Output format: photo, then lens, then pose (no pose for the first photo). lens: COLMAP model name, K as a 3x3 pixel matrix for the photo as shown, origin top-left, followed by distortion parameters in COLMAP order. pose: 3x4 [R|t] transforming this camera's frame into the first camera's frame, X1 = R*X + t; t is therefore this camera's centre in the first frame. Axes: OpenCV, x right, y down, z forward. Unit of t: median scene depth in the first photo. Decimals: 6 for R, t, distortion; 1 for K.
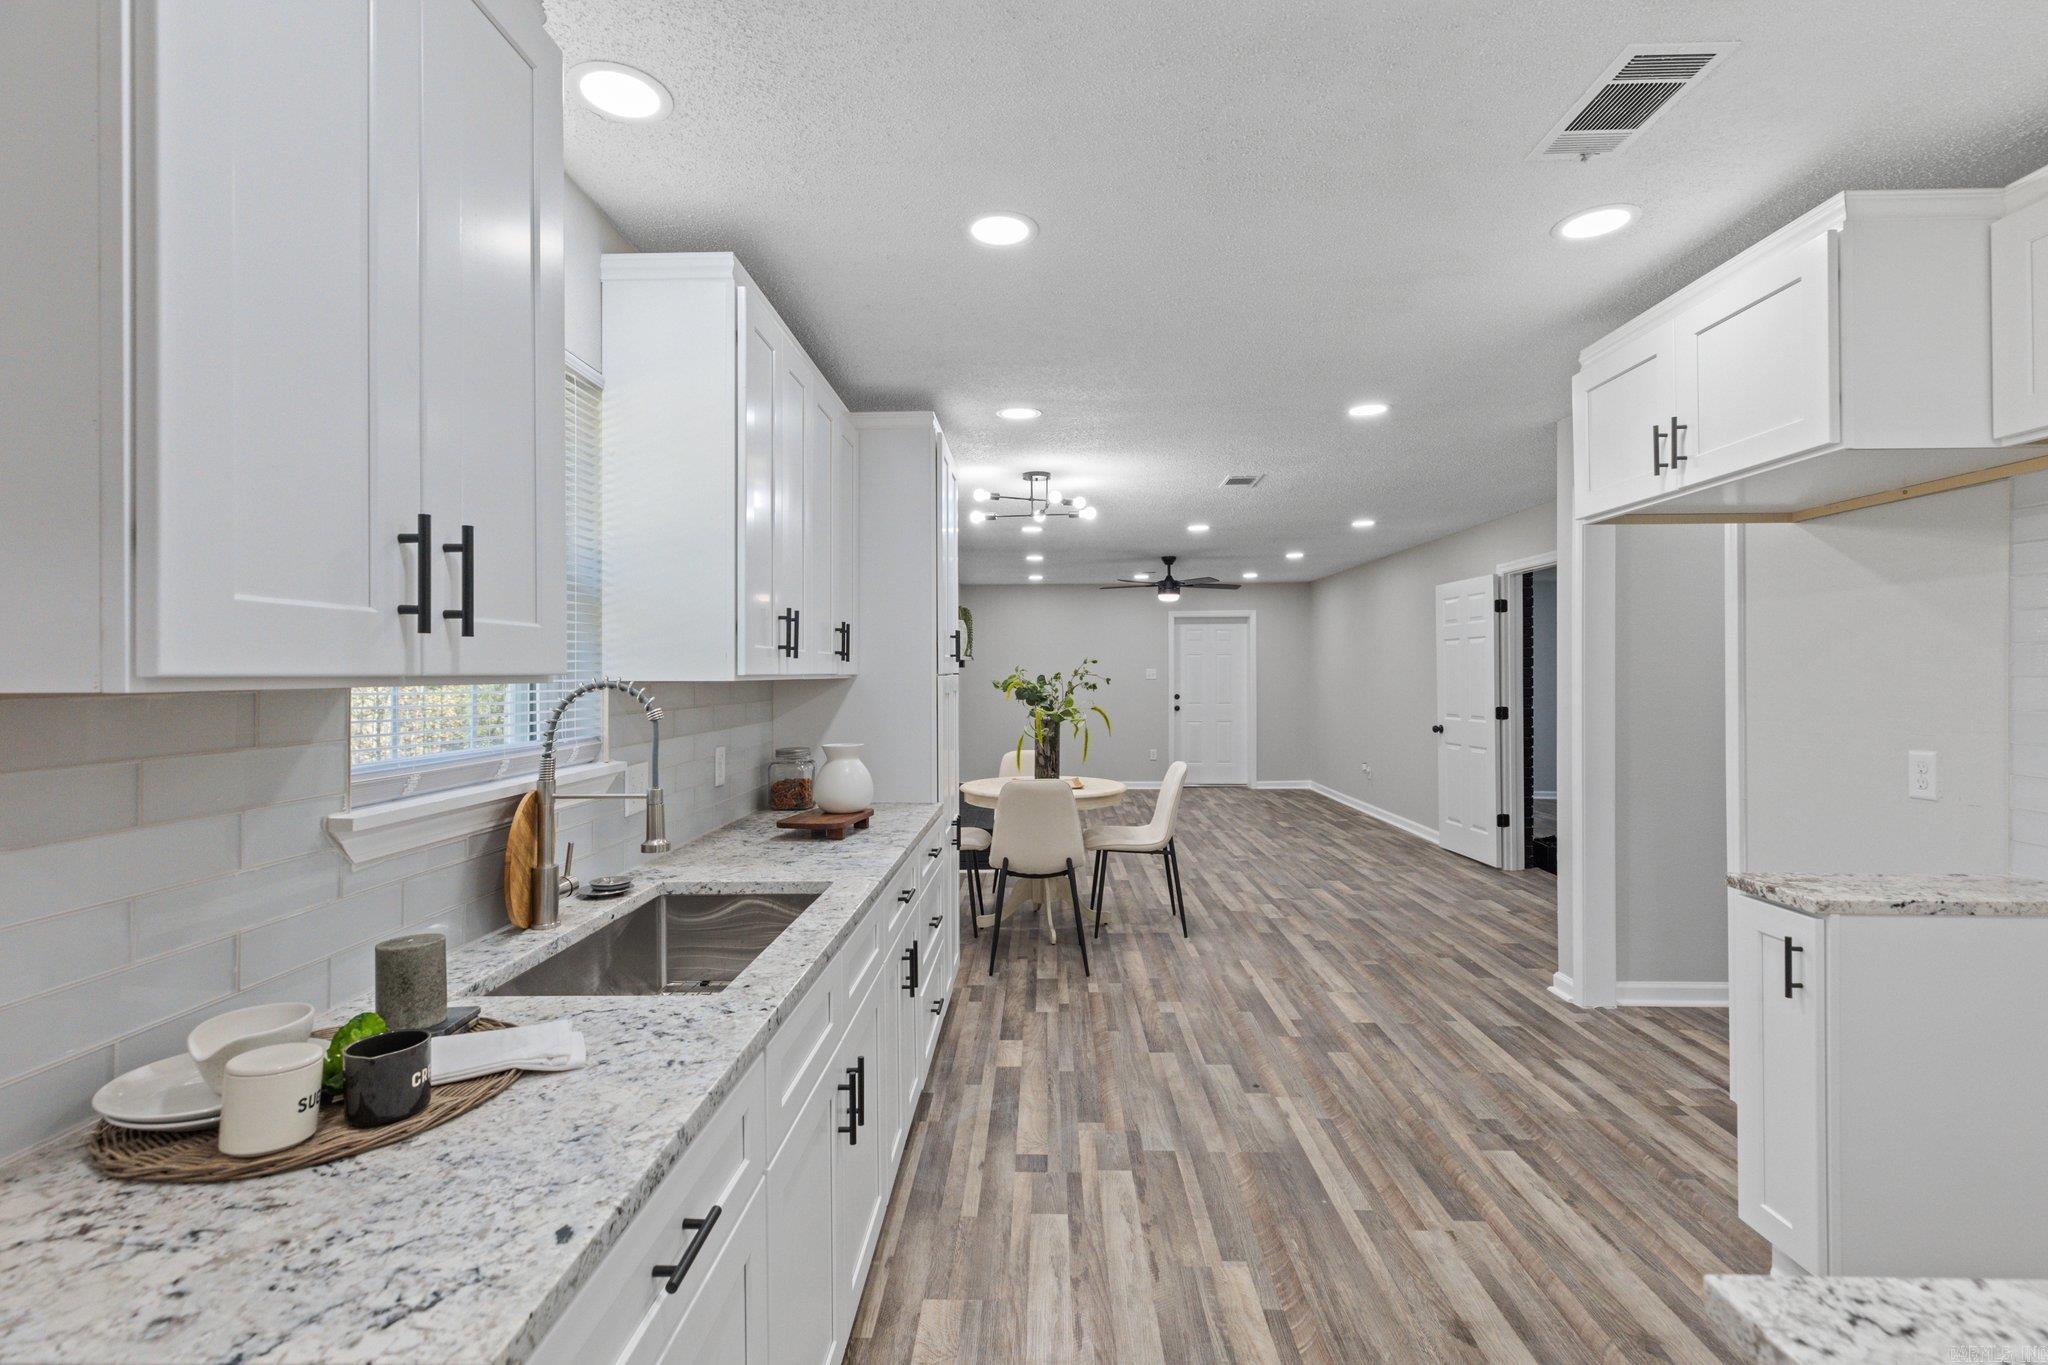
lens RADIAL K [[926.9, 0, 1024.8], [0, 926.9, 665.4], [0, 0, 1]] dist [0.003980, -0.000711]
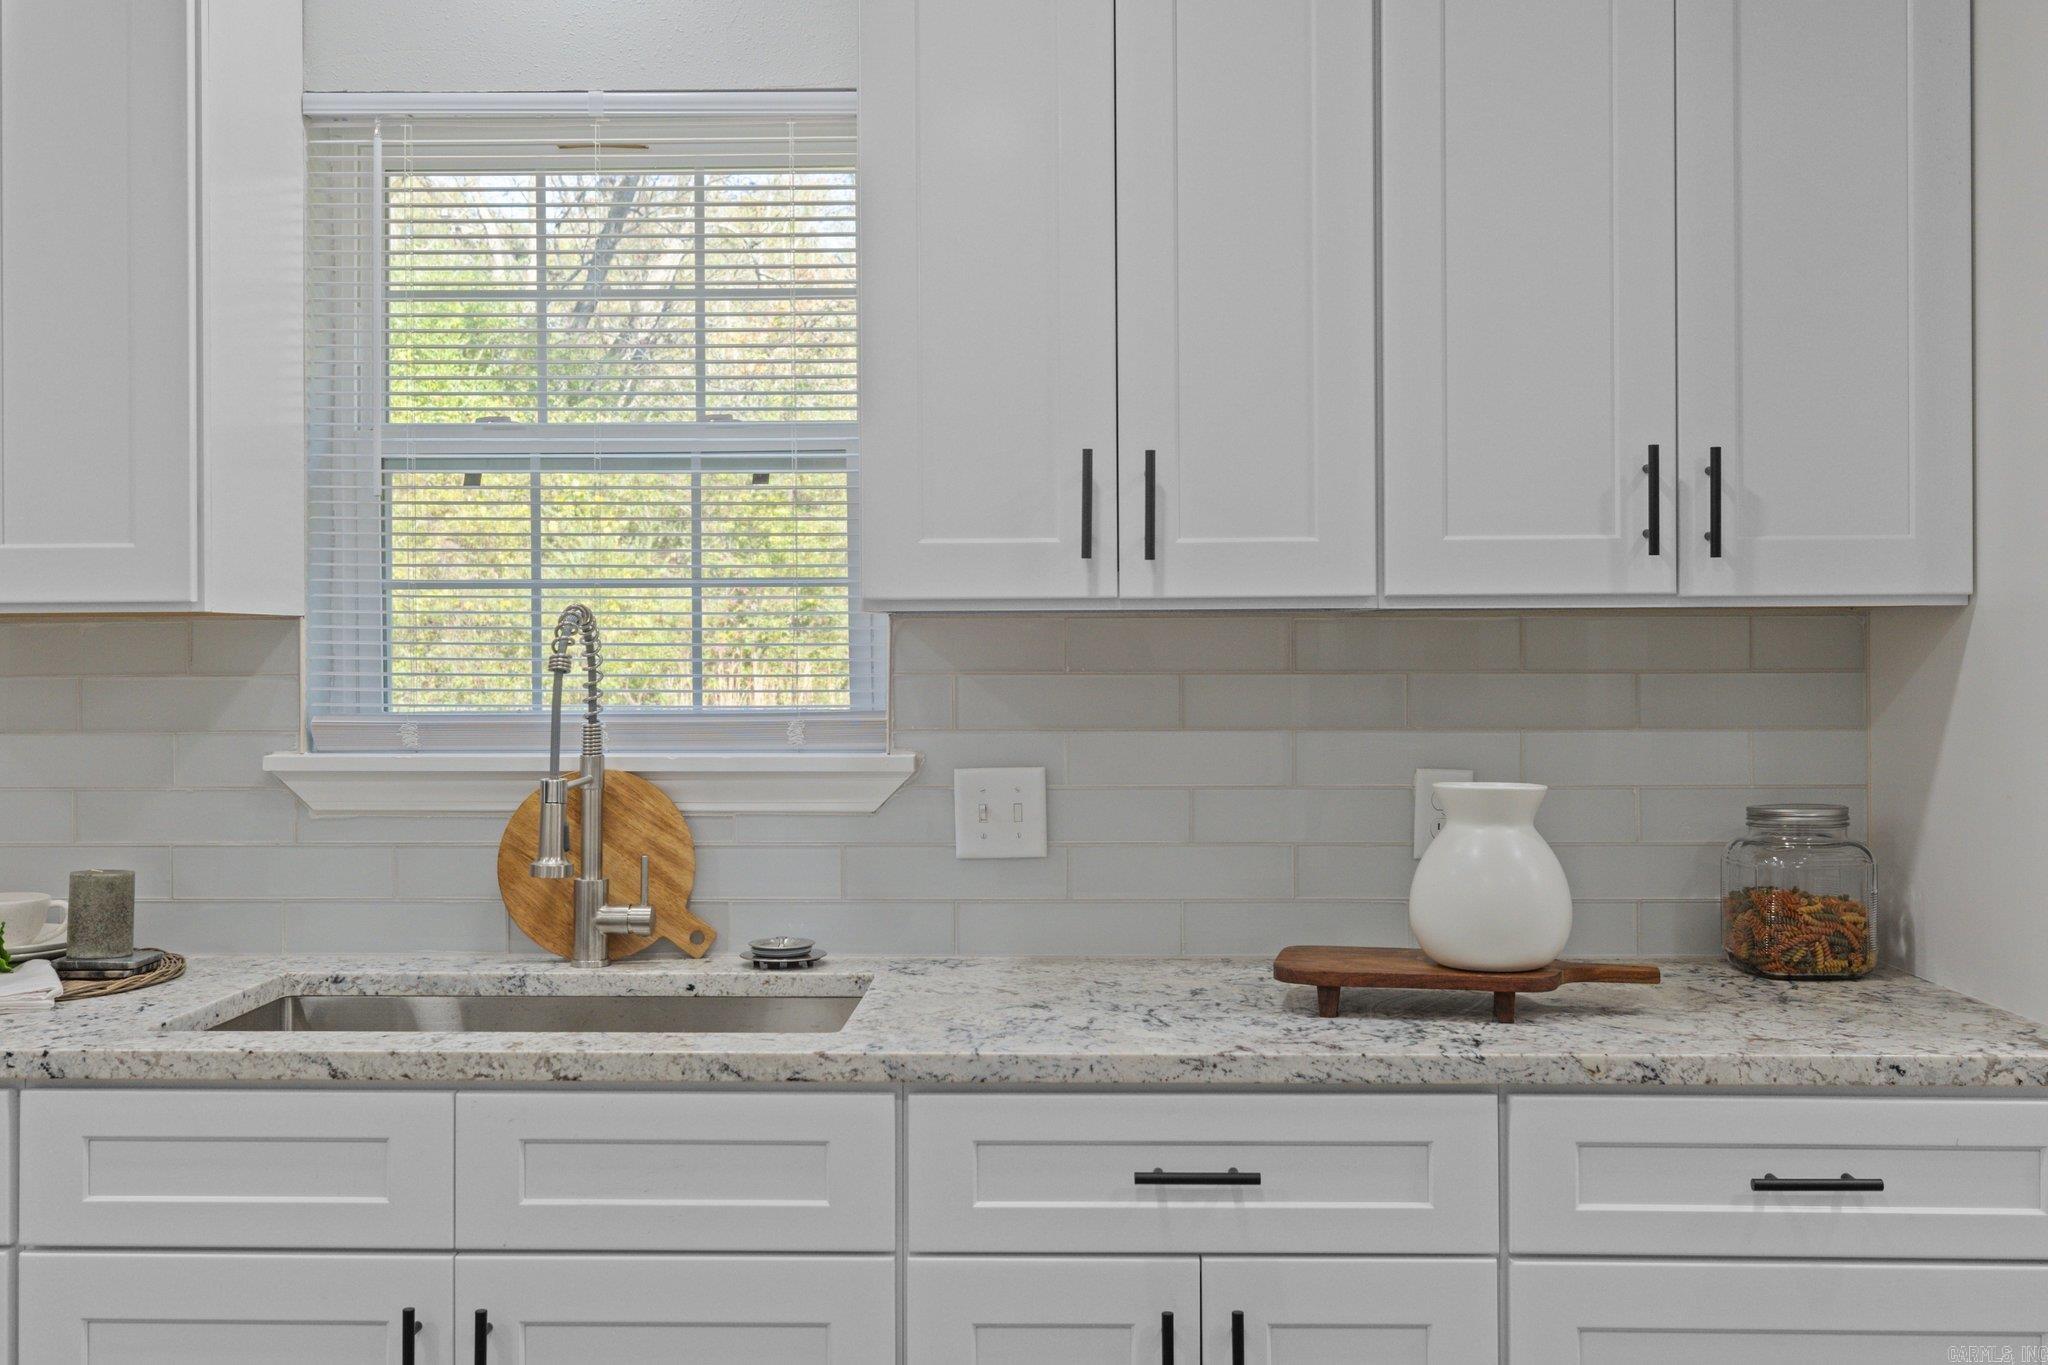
lens RADIAL K [[1990.4, 0, 1020.5], [0, 1990.4, 640.8], [0, 0, 1]] dist [0.002178, 0.000309]
pose [[-0.000955, 0.004854, -0.999988, 0.223289], [0.013056, 0.999903, 0.004841, 0.008055], [0.999914, -0.013051, -0.001019, 0.304665]]
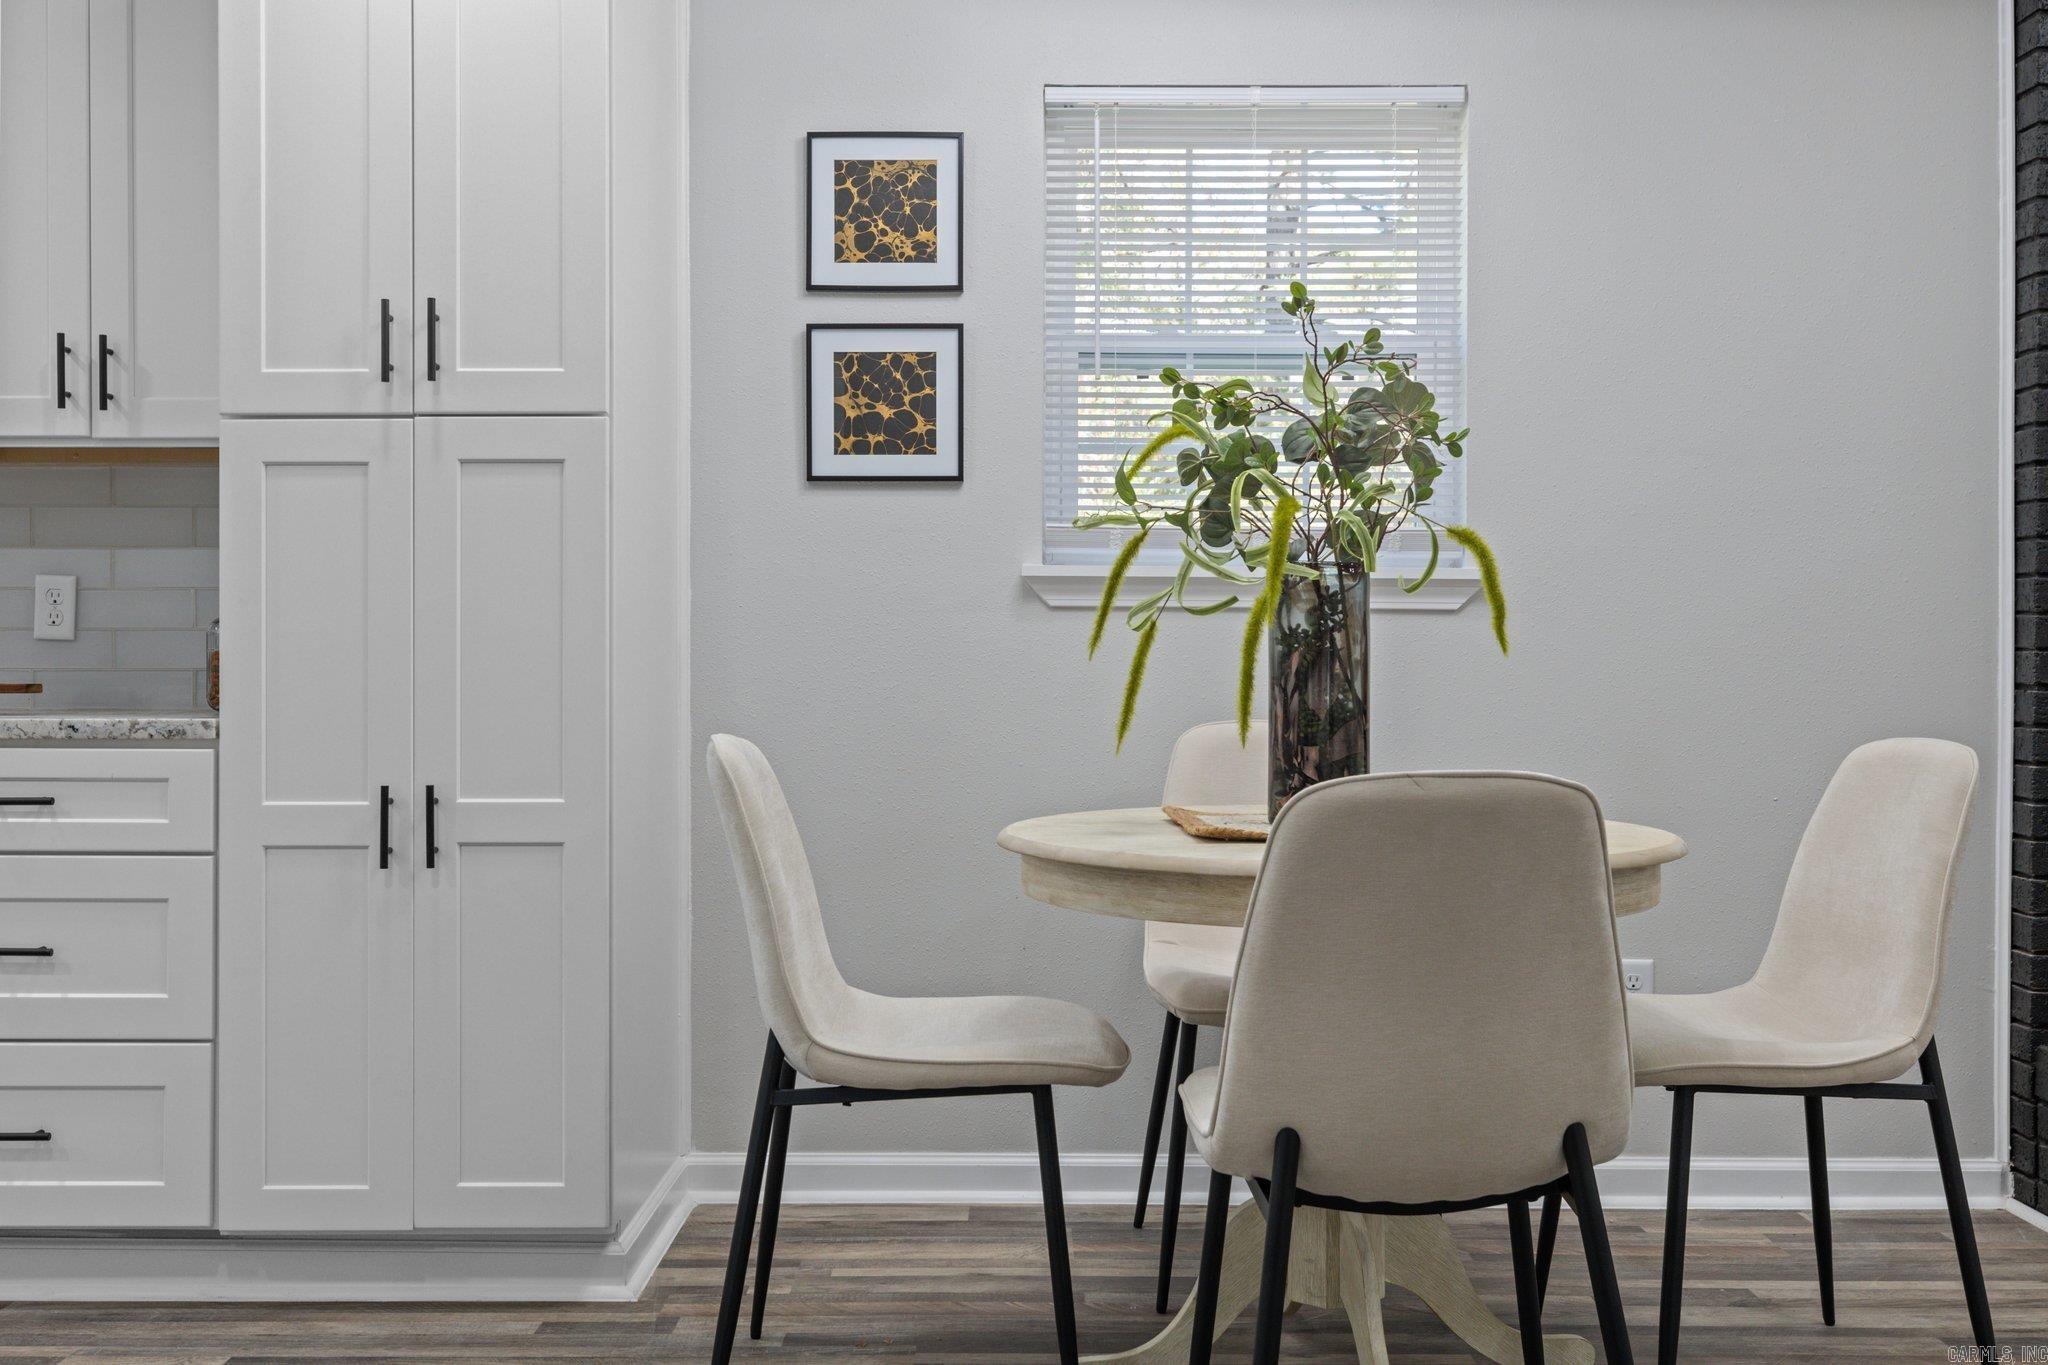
lens RADIAL K [[1990.4, 0, 1020.5], [0, 1990.4, 640.8], [0, 0, 1]] dist [0.002178, 0.000309]
pose [[0.022581, -0.000572, -0.999745, 0.369382], [0.008516, 0.999964, -0.000380, 0.051492], [0.999709, -0.008505, 0.022585, 0.603135]]
